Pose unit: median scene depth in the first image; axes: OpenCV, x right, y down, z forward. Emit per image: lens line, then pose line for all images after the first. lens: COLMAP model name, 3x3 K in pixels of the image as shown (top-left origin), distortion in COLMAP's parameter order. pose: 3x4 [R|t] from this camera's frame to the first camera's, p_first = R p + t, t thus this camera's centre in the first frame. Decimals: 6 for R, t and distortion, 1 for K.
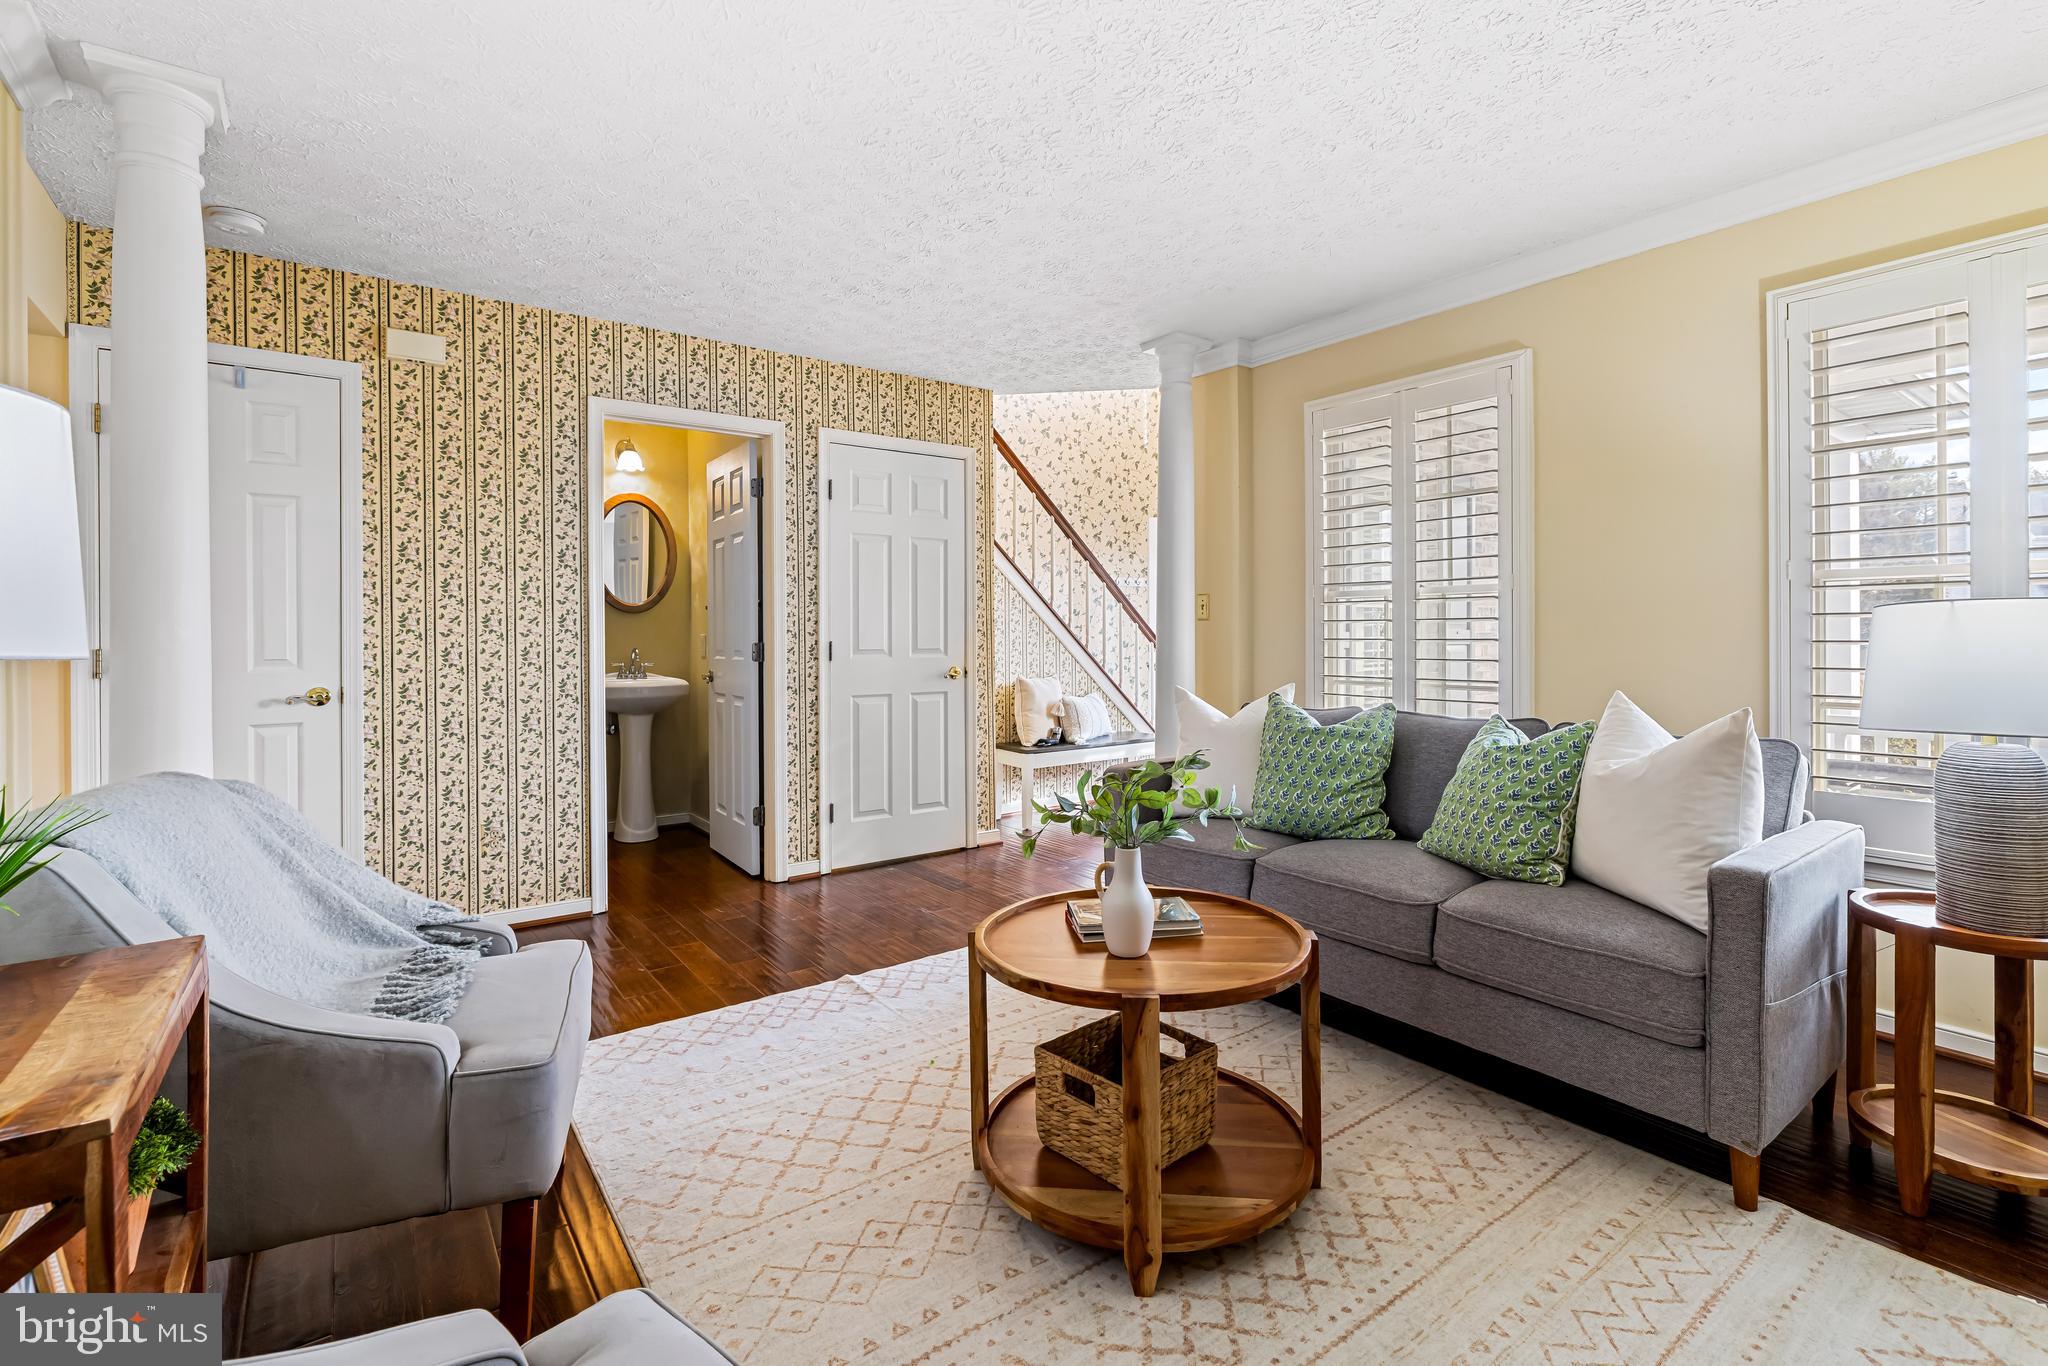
lens RADIAL K [[912.5, 0, 1028.5], [0, 912.5, 633.9], [0, 0, 1]] dist [-0.002295, 0.000002]
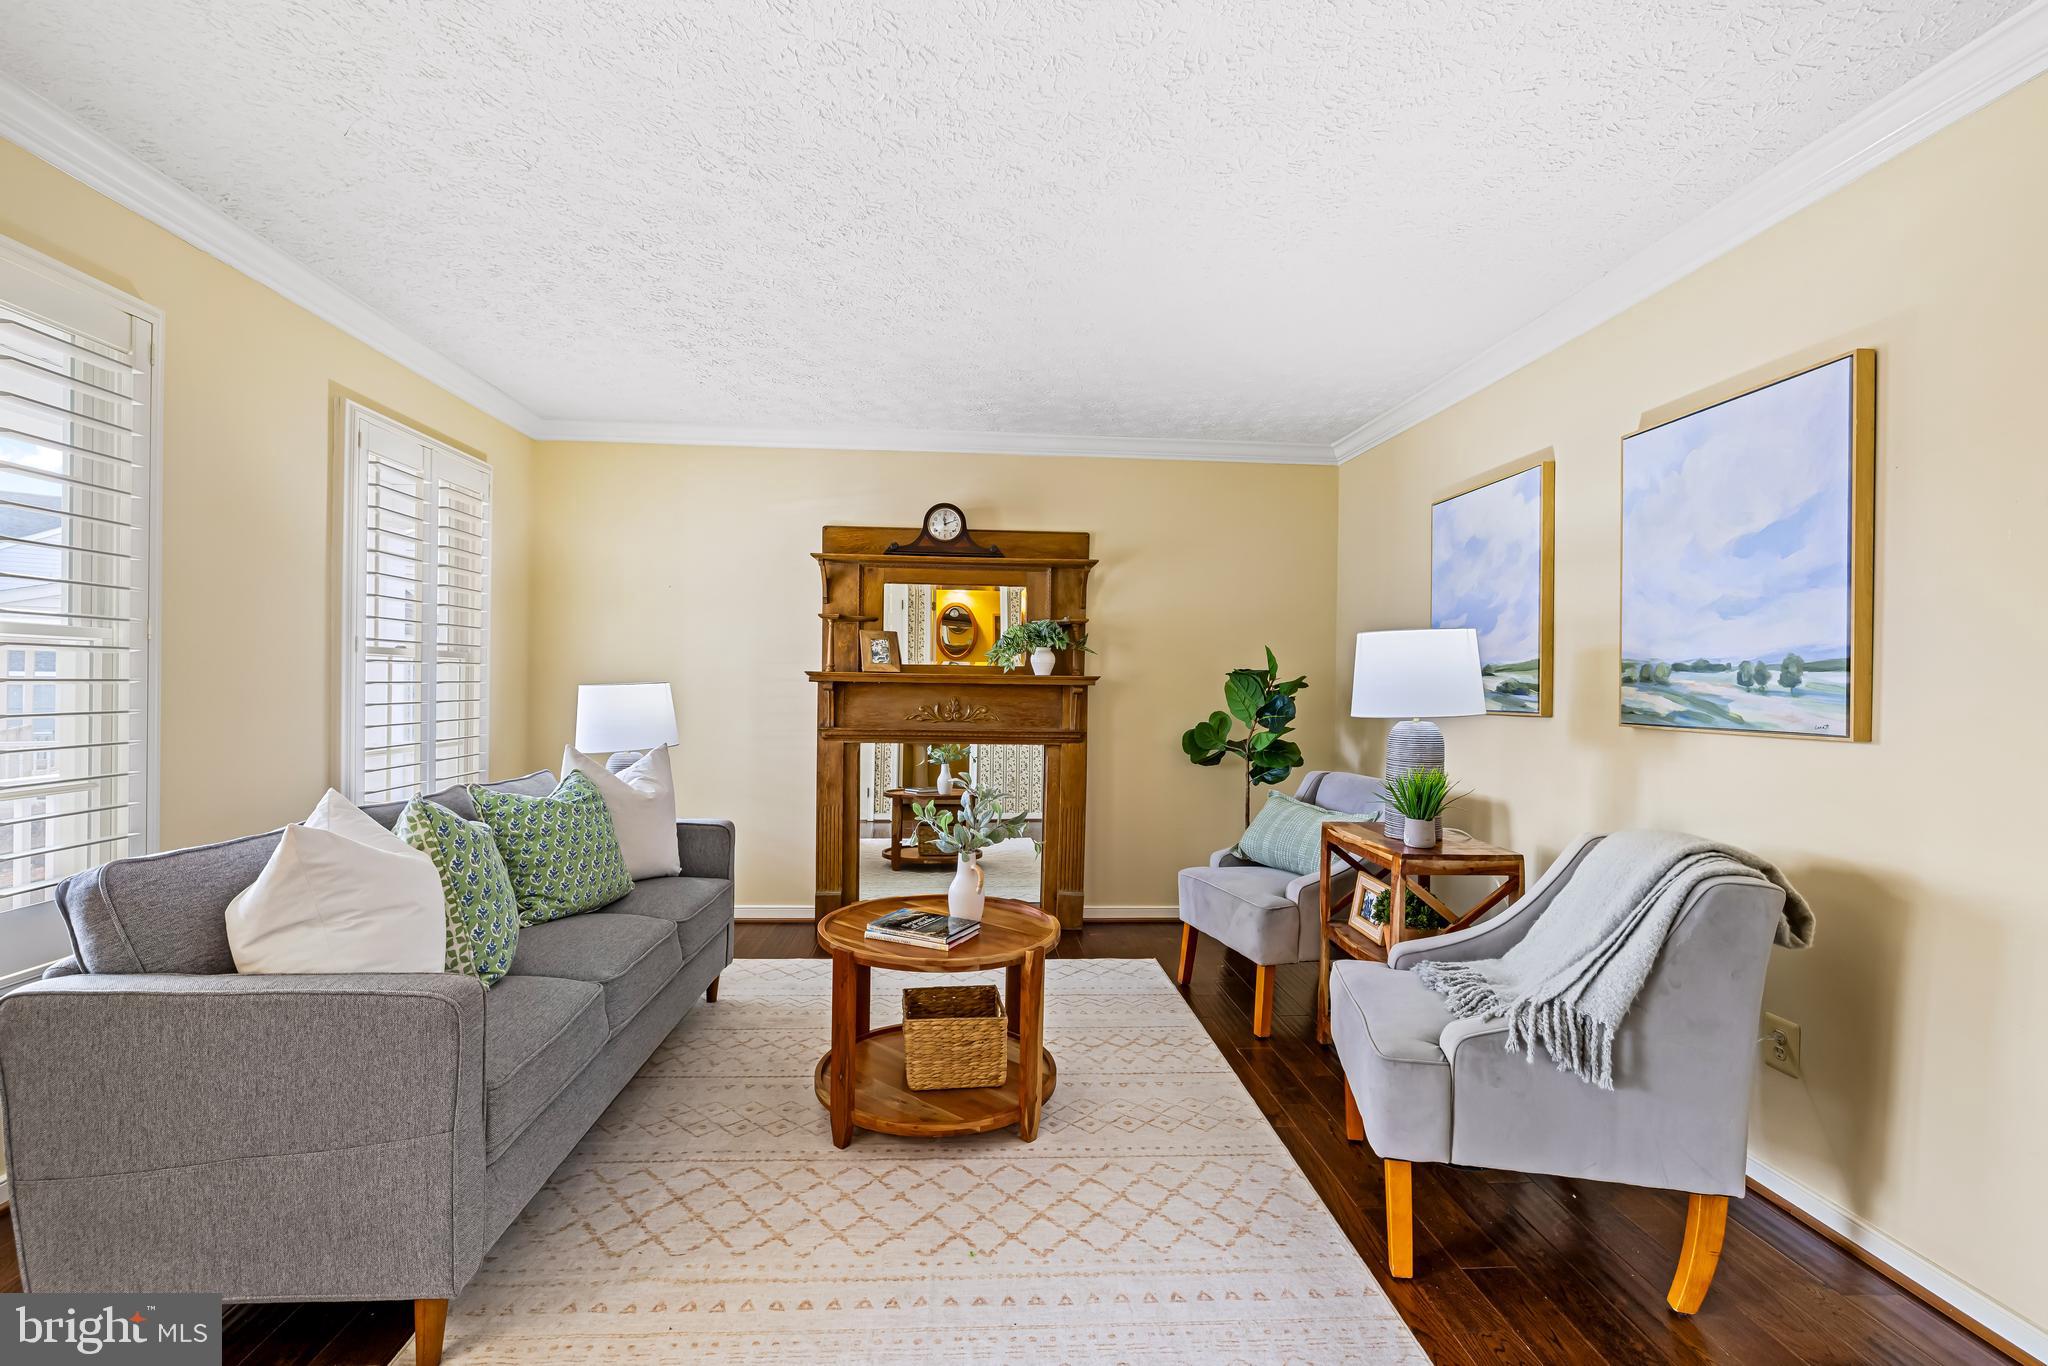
lens RADIAL K [[912.5, 0, 1021.1], [0, 912.5, 687.1], [0, 0, 1]] dist [-0.002295, 0.000002]
pose [[-0.841341, -0.004088, 0.540490, -0.681647], [-0.006901, 0.999971, -0.003179, -0.022092], [-0.540461, -0.006404, -0.841345, 1.976707]]
